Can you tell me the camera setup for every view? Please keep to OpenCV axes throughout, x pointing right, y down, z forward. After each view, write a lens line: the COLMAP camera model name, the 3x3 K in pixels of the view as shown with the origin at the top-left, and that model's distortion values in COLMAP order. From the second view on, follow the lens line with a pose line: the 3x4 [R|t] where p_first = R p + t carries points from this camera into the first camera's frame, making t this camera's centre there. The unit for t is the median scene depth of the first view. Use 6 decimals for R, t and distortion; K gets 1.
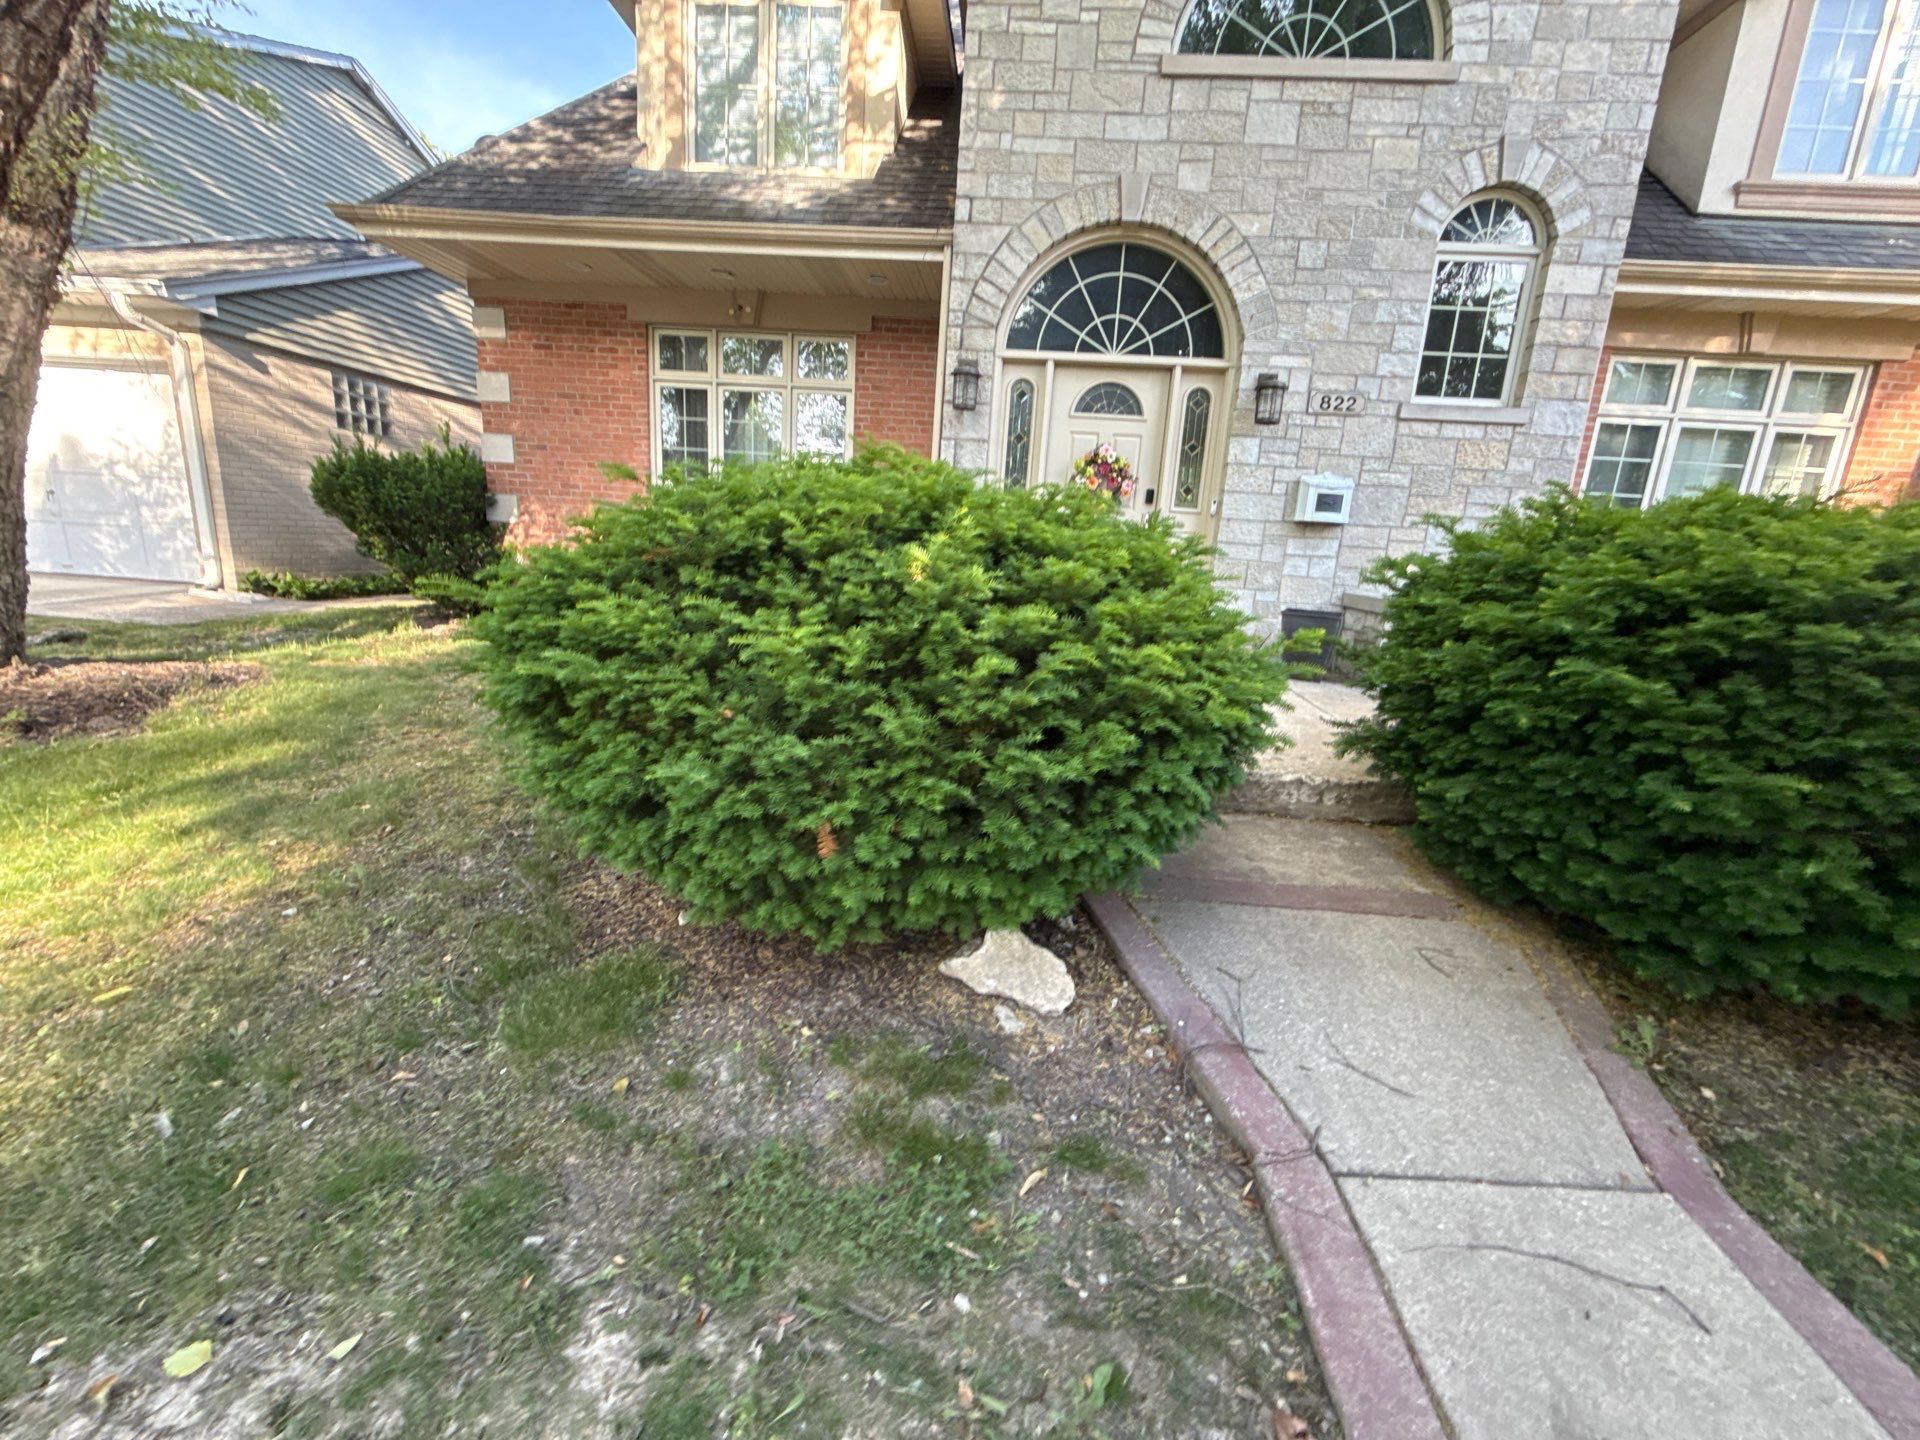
lens RADIAL K [[775.0, 0, 959.5], [0, 775.0, 726.1], [0, 0, 1]] dist [0.001511, -0.000127]
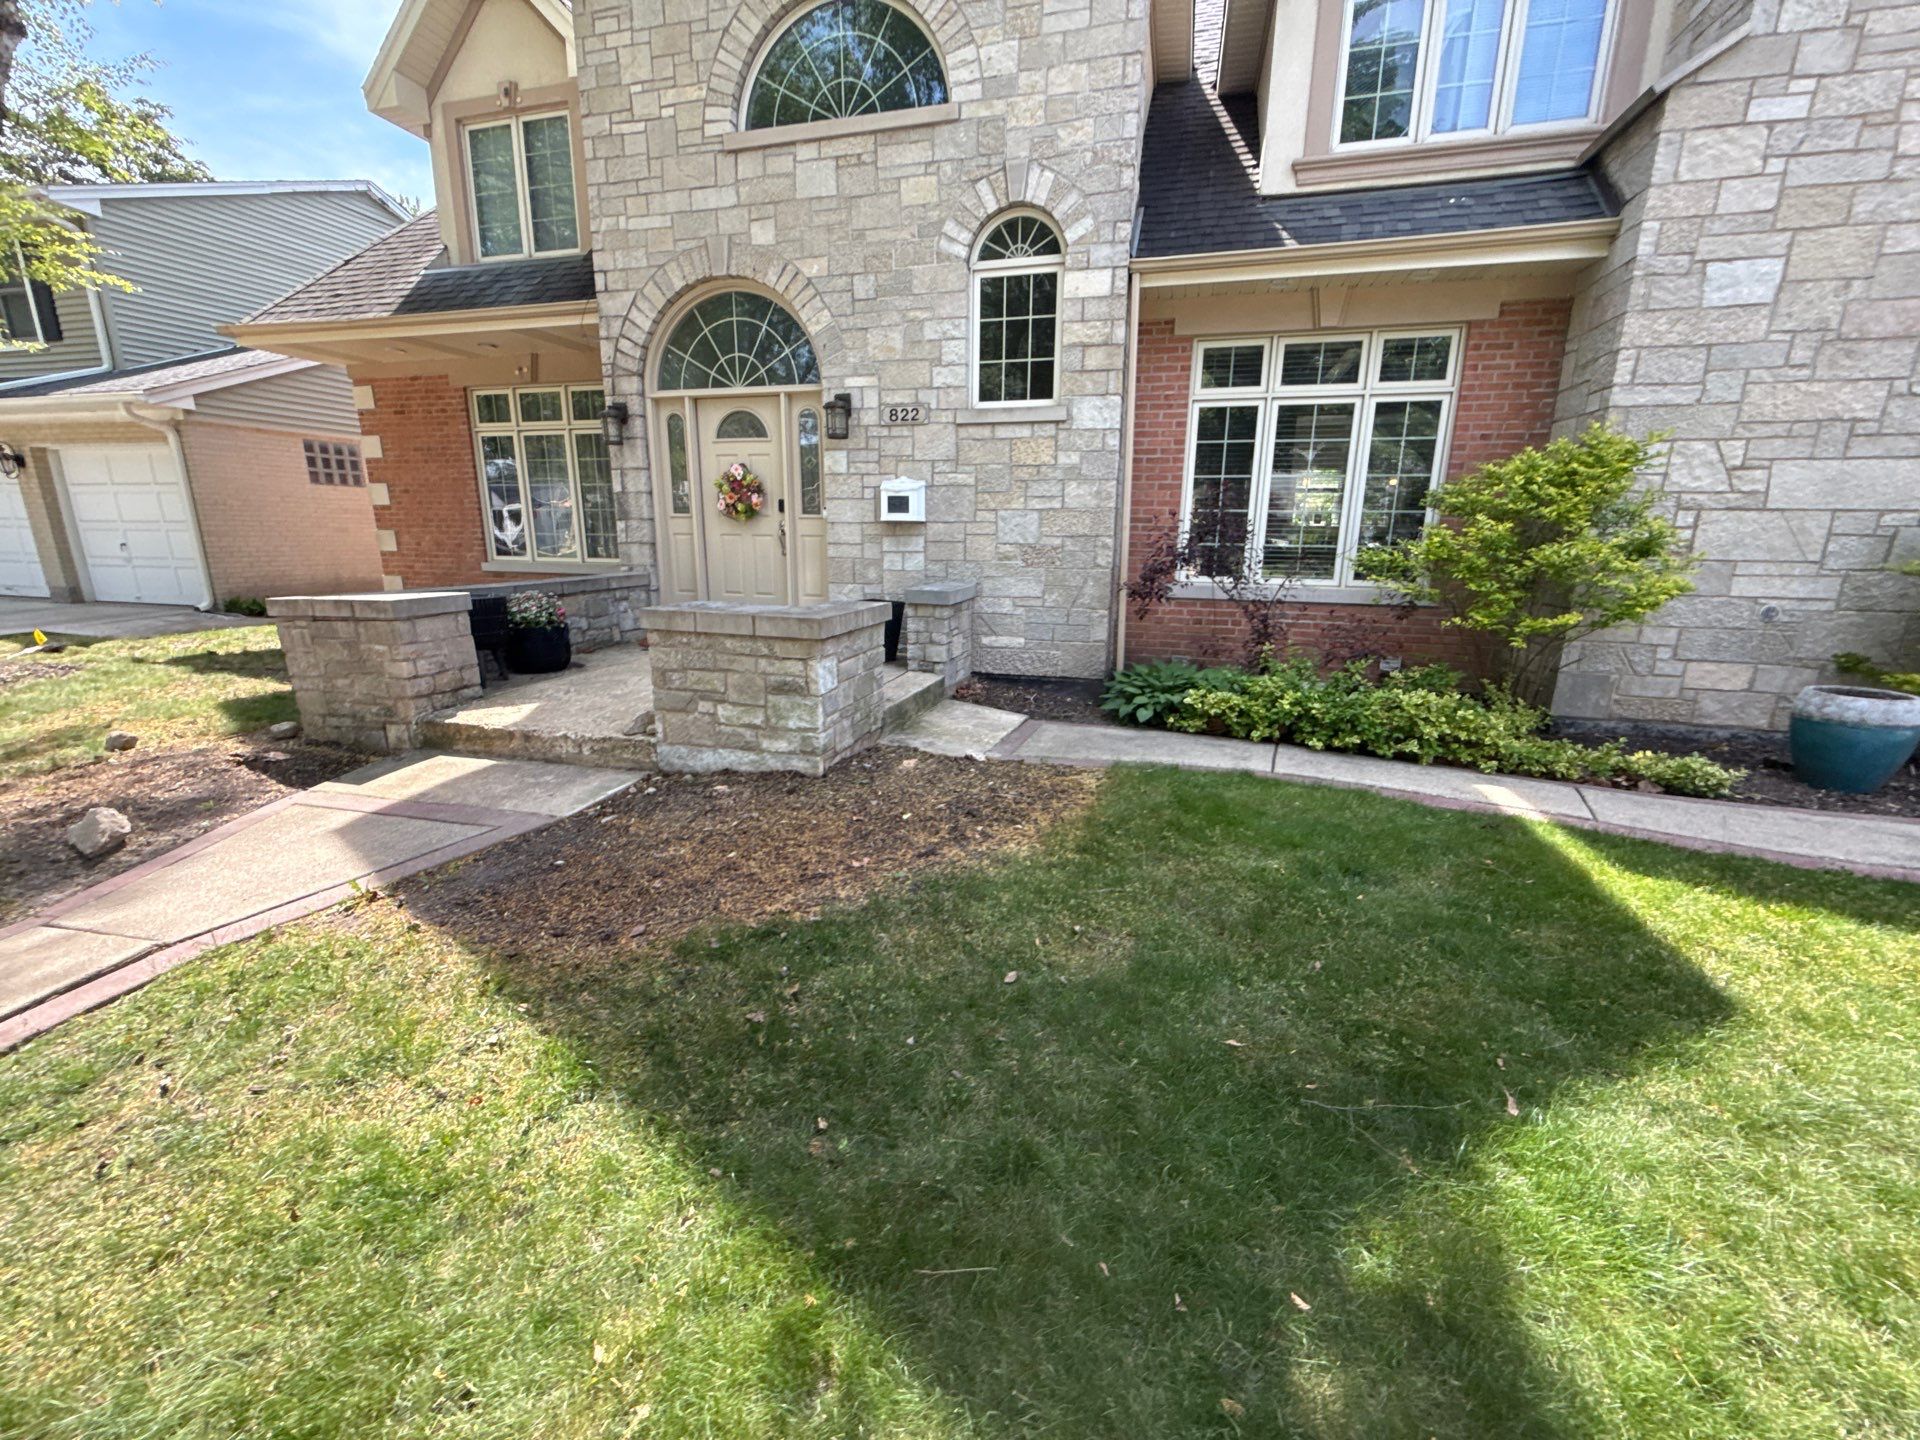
lens RADIAL K [[775.0, 0, 961.0], [0, 775.0, 731.9], [0, 0, 1]] dist [0.001511, -0.000127]
pose [[0.979488, -0.001163, -0.201501, 0.796073], [0.004084, 0.999892, 0.014083, 0.028692], [0.201463, -0.014617, 0.979387, -0.092820]]
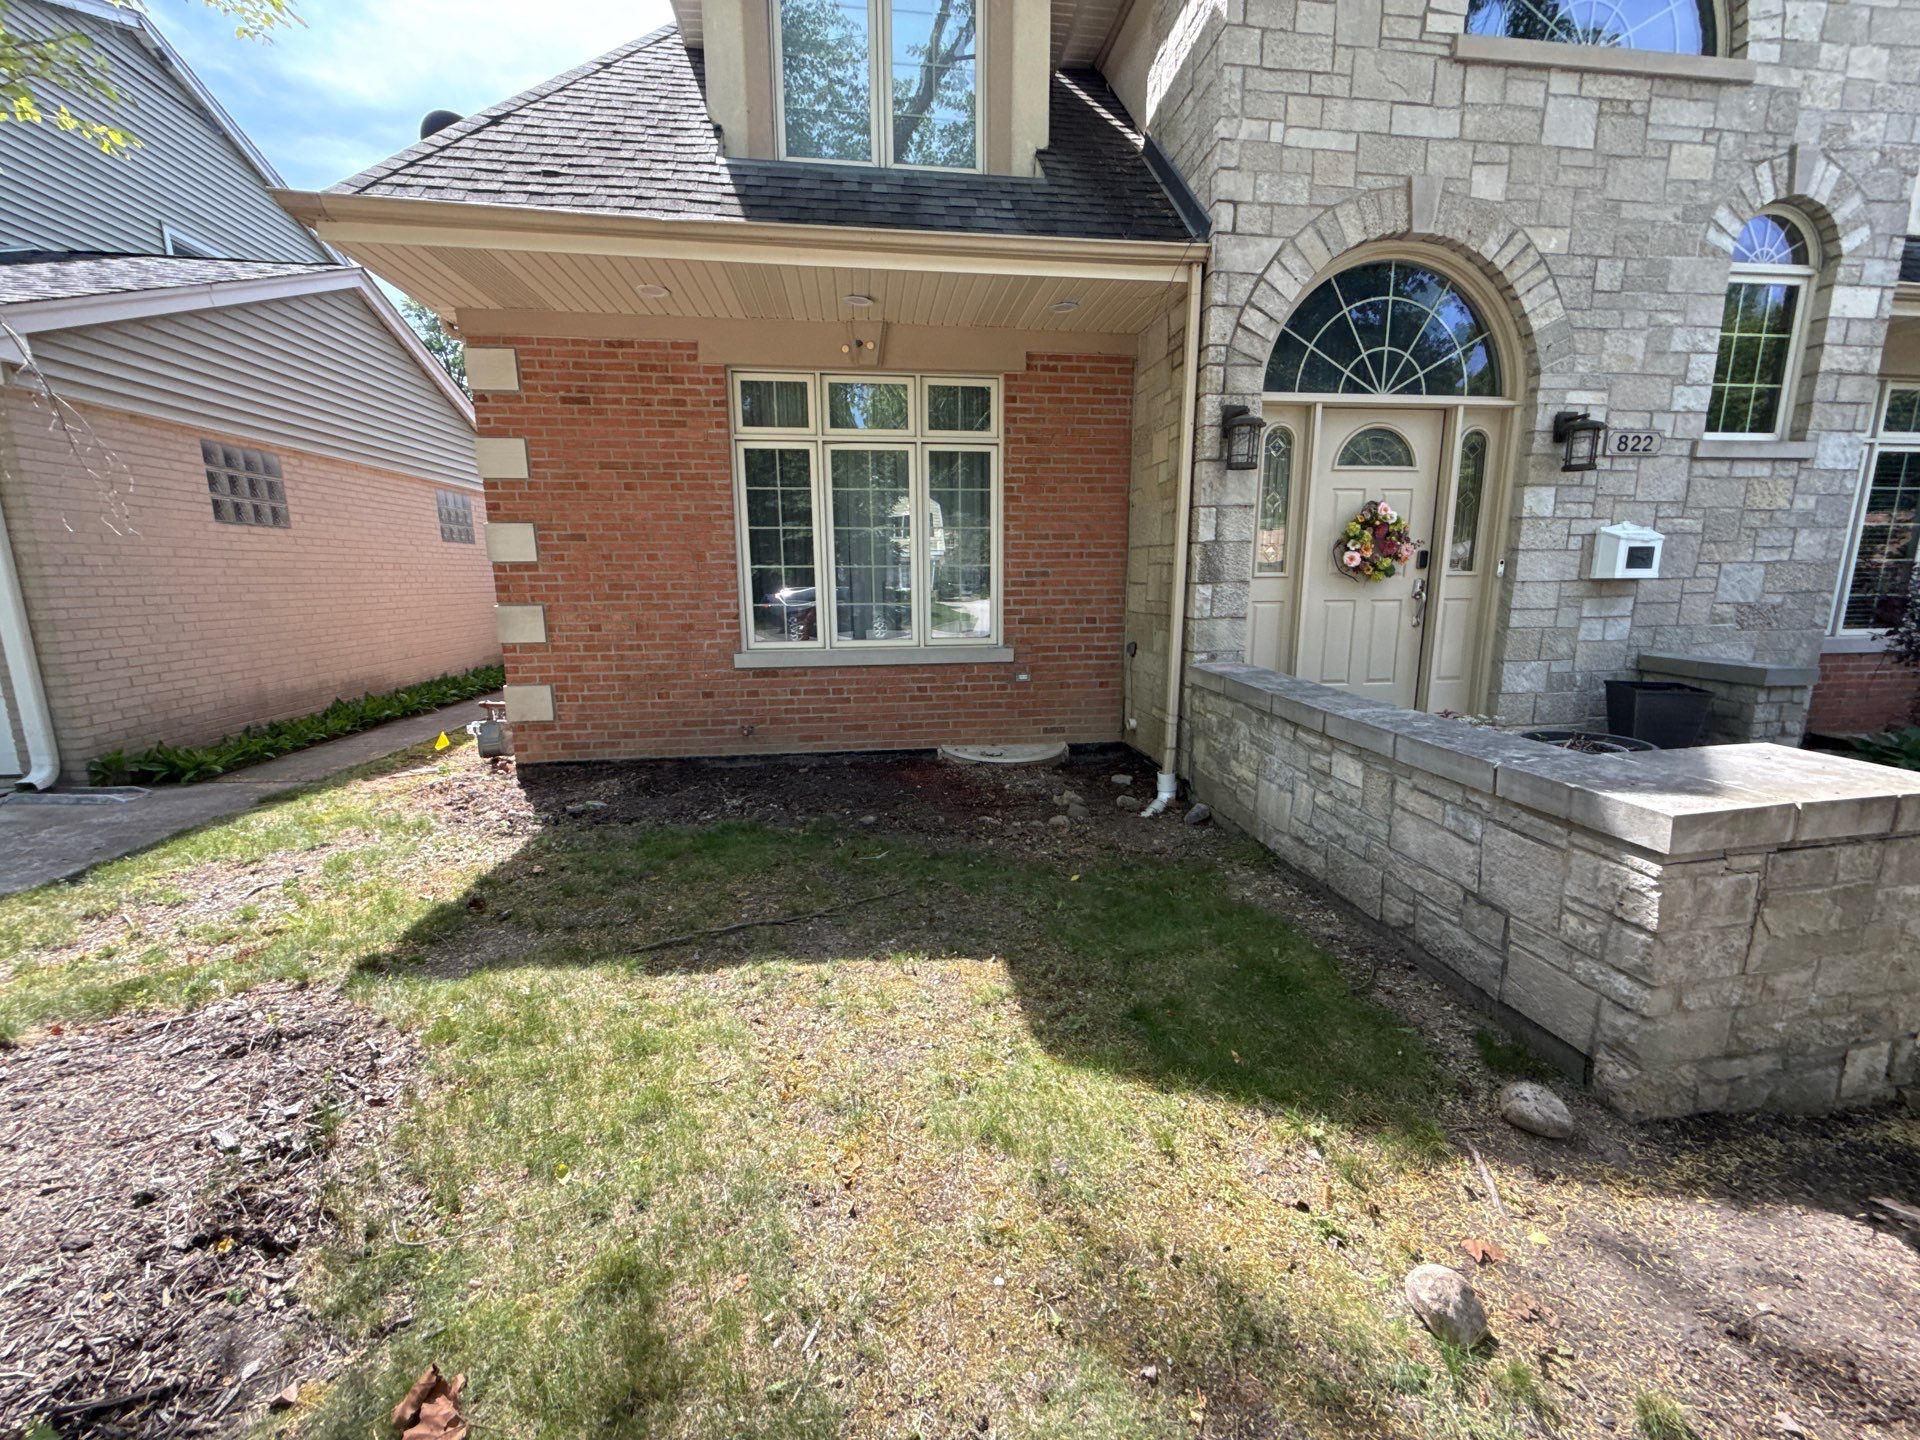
lens RADIAL K [[775.0, 0, 967.0], [0, 775.0, 730.0], [0, 0, 1]] dist [0.001511, -0.000127]
pose [[0.975535, -0.108812, 0.191028, -0.448051], [0.113248, 0.993489, -0.012430, -0.170052], [-0.188432, 0.033760, 0.981506, 0.295059]]
